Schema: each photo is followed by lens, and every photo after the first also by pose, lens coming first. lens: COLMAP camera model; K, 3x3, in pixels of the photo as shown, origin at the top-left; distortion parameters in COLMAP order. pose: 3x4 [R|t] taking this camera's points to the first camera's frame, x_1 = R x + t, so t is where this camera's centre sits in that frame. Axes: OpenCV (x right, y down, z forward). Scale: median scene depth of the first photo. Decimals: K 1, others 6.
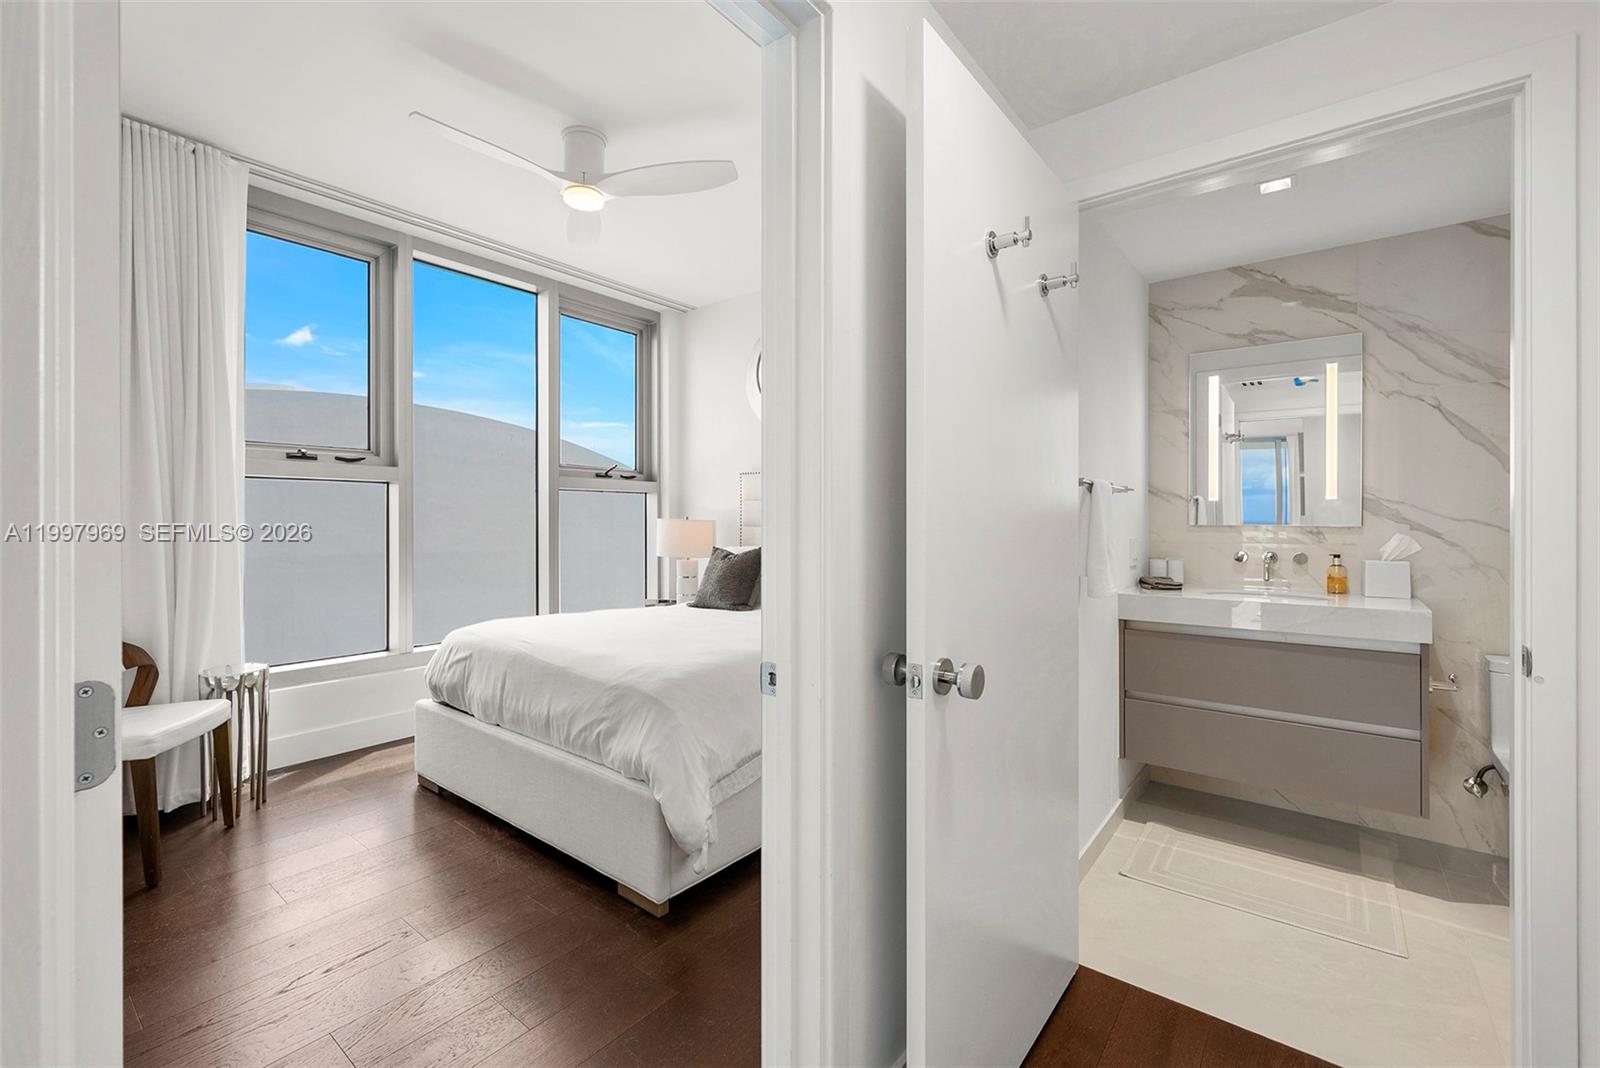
lens RADIAL K [[676.9, 0, 791.8], [0, 676.9, 517.1], [0, 0, 1]] dist [0.000960, 0.000291]
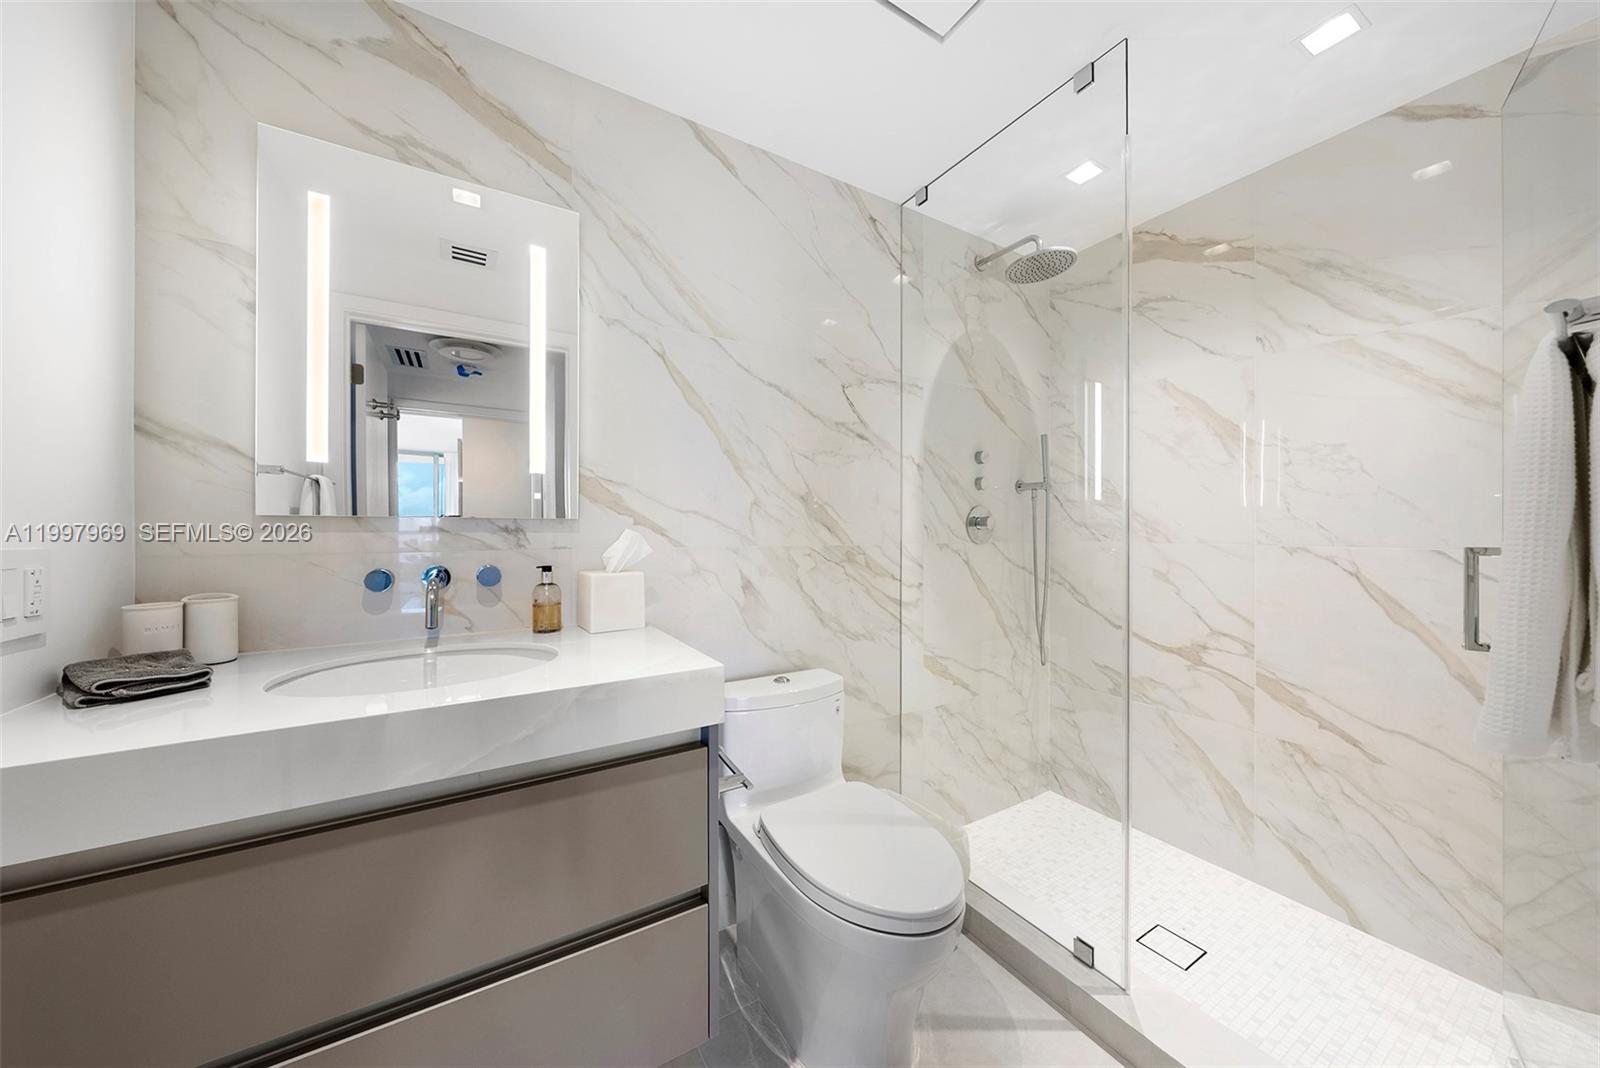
lens RADIAL K [[541.1, 0, 787.8], [0, 541.1, 531.0], [0, 0, 1]] dist [-0.000824, 0.000386]
pose [[0.360732, -0.001585, 0.932668, 0.382670], [-0.004528, 0.999984, 0.003451, 0.019303], [-0.932659, -0.005468, 0.360719, 0.551351]]
